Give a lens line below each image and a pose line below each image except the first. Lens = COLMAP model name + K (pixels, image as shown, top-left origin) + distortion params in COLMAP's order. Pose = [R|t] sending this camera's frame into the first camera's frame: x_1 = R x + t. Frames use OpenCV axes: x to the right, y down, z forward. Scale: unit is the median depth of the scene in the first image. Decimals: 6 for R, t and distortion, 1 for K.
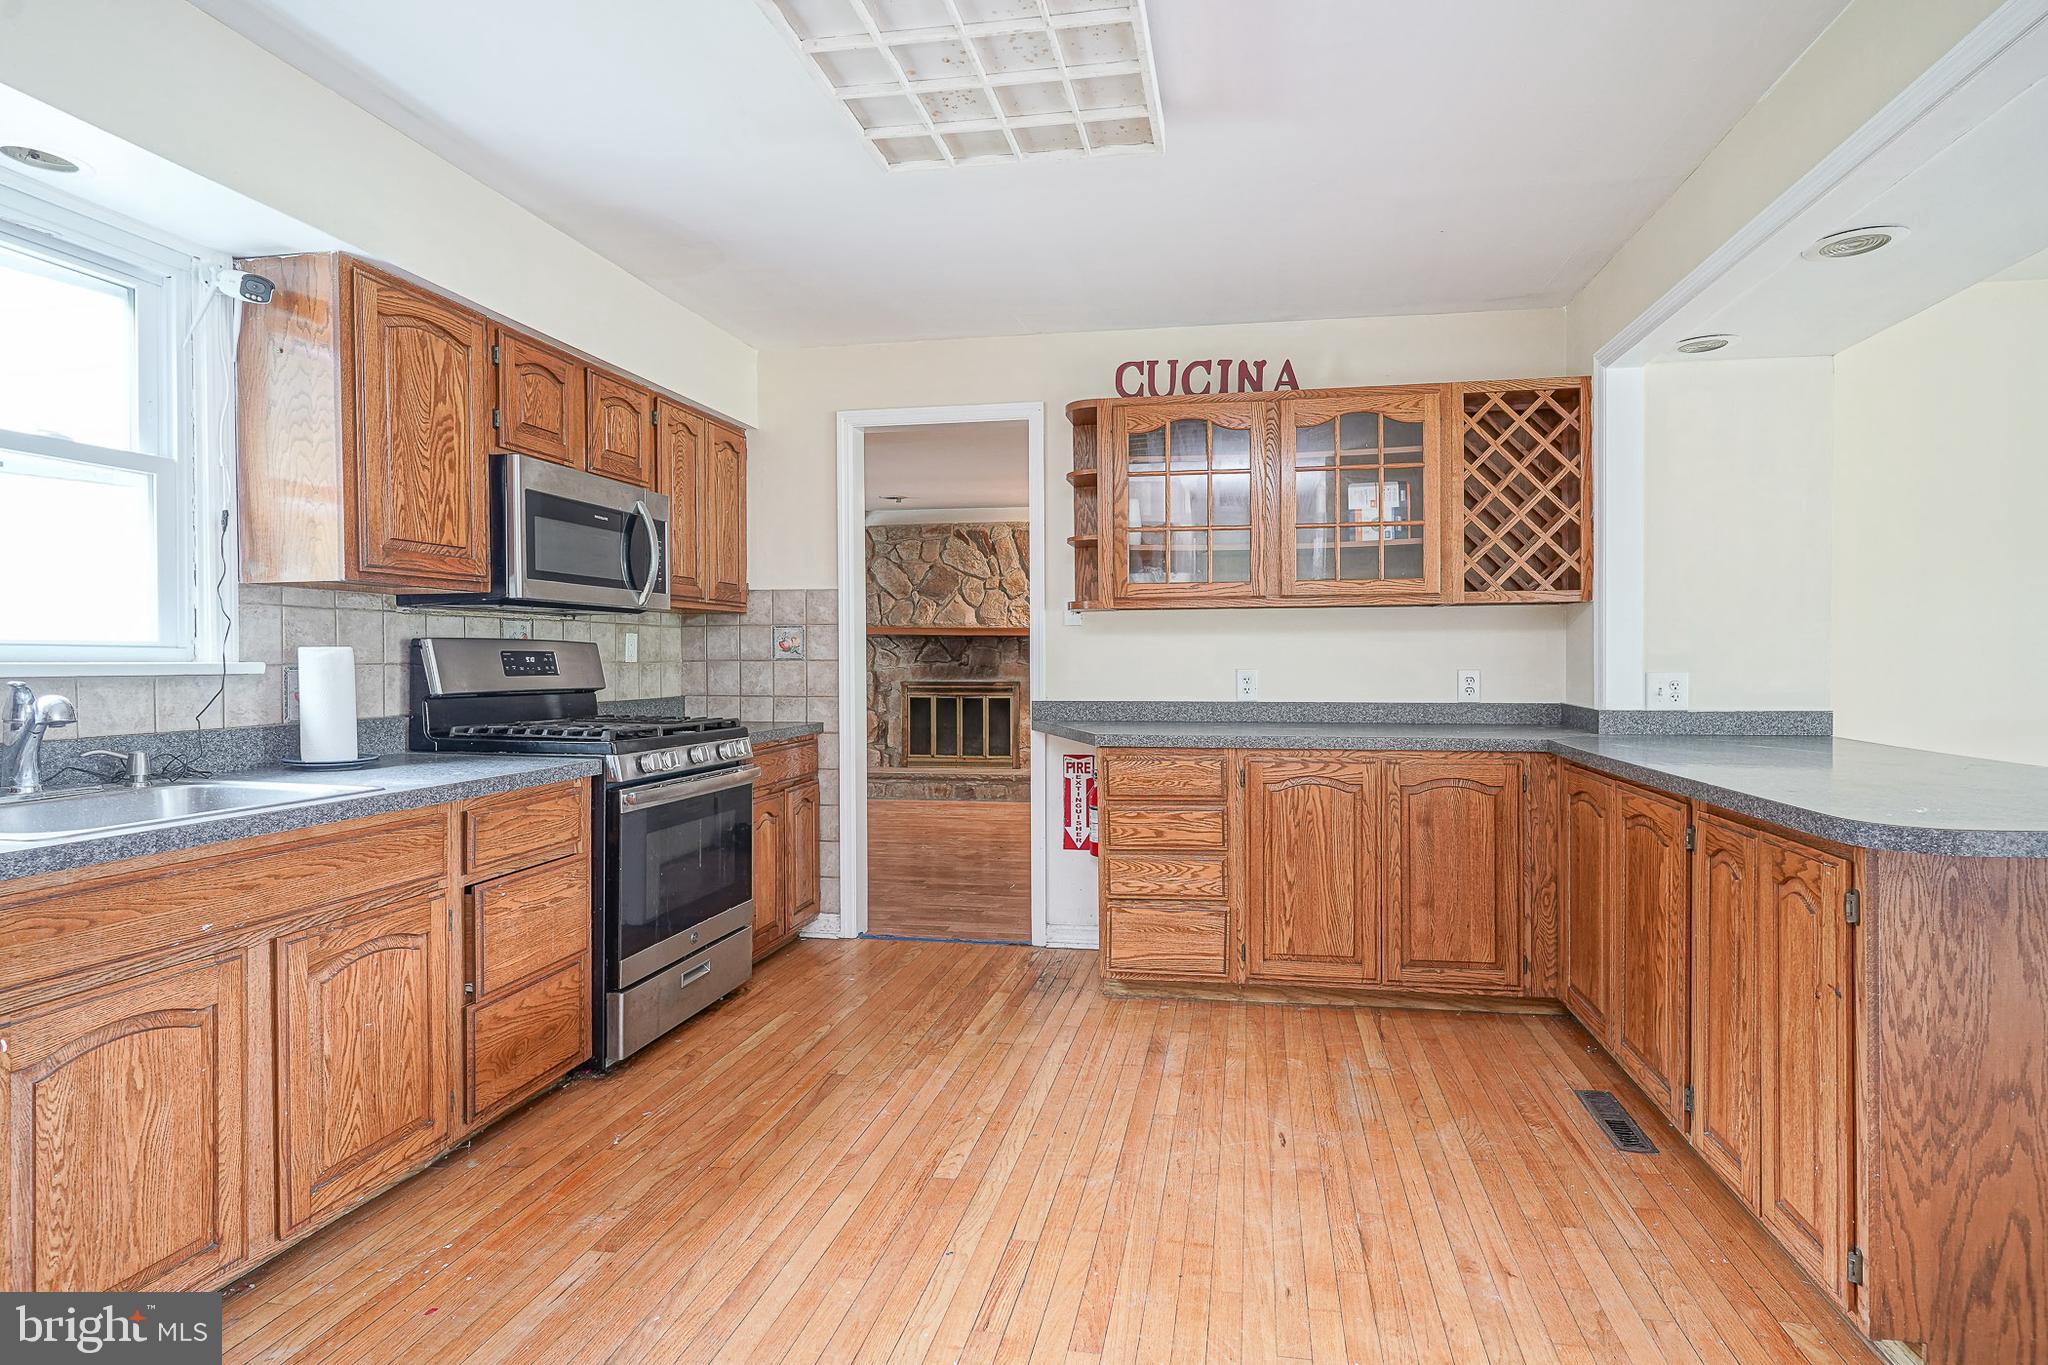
lens RADIAL K [[1016.4, 0, 991.1], [0, 1016.4, 673.3], [0, 0, 1]] dist [-0.003001, 0.005469]
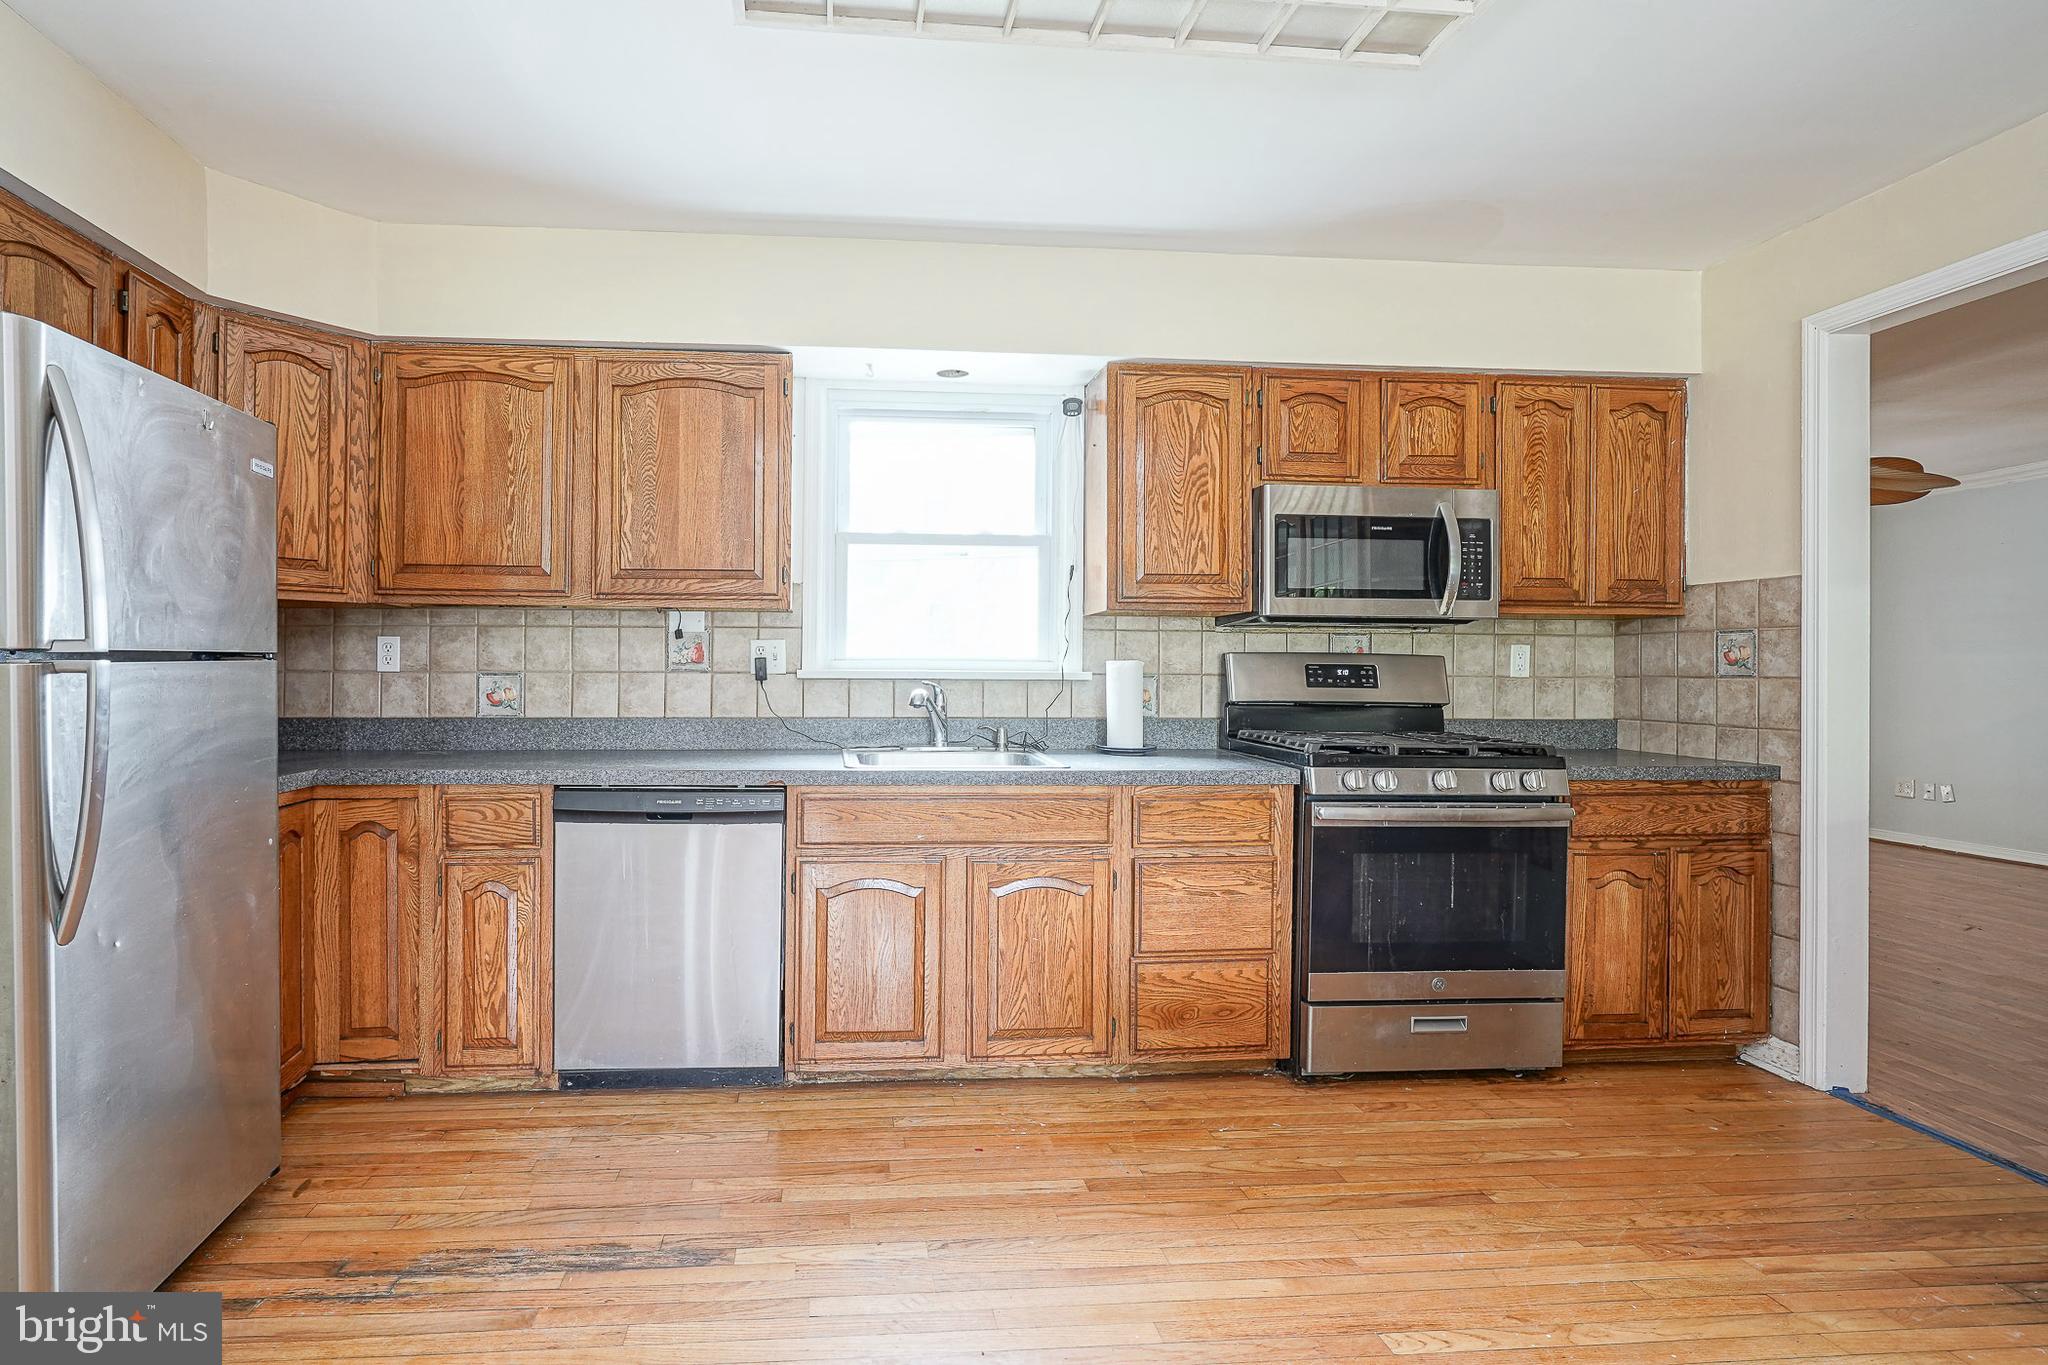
lens RADIAL K [[1016.4, 0, 991.1], [0, 1016.4, 673.3], [0, 0, 1]] dist [-0.003001, 0.005469]
pose [[0.315309, 0.007063, -0.948963, 0.425416], [-0.022749, 0.999741, -0.000118, -0.004403], [0.948716, 0.021625, 0.315388, 0.333002]]
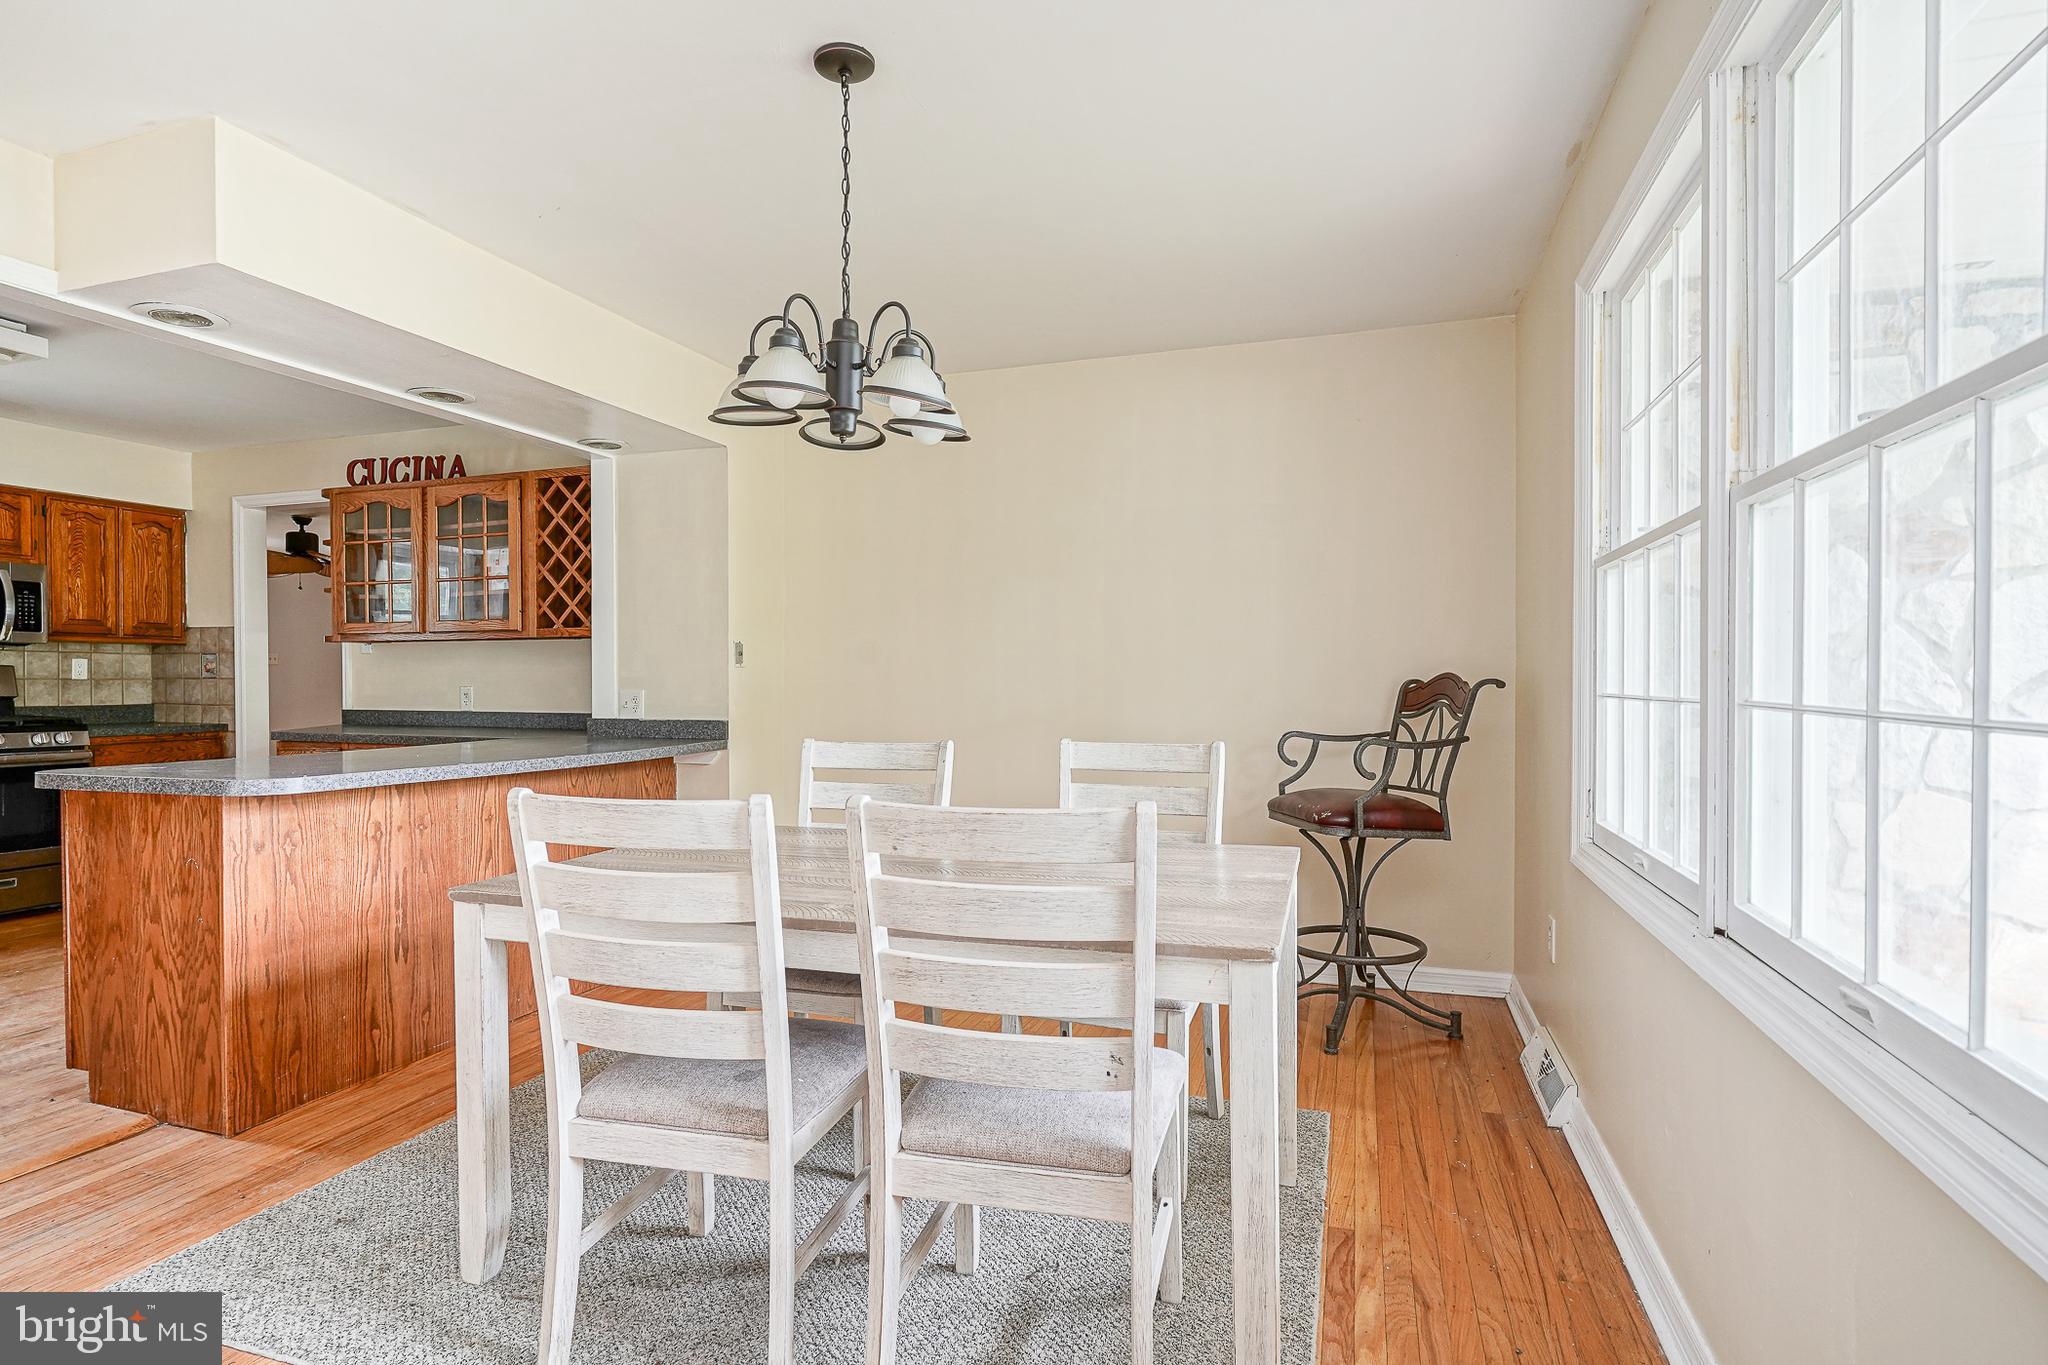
lens RADIAL K [[1021.3, 0, 1021.2], [0, 1021.3, 690.1], [0, 0, 1]] dist [-0.007999, 0.000087]
pose [[0.987121, 0.006413, -0.159848, 1.425632], [-0.007576, 0.999949, -0.006665, 0.004725], [0.159797, 0.007790, 0.987119, -0.230606]]
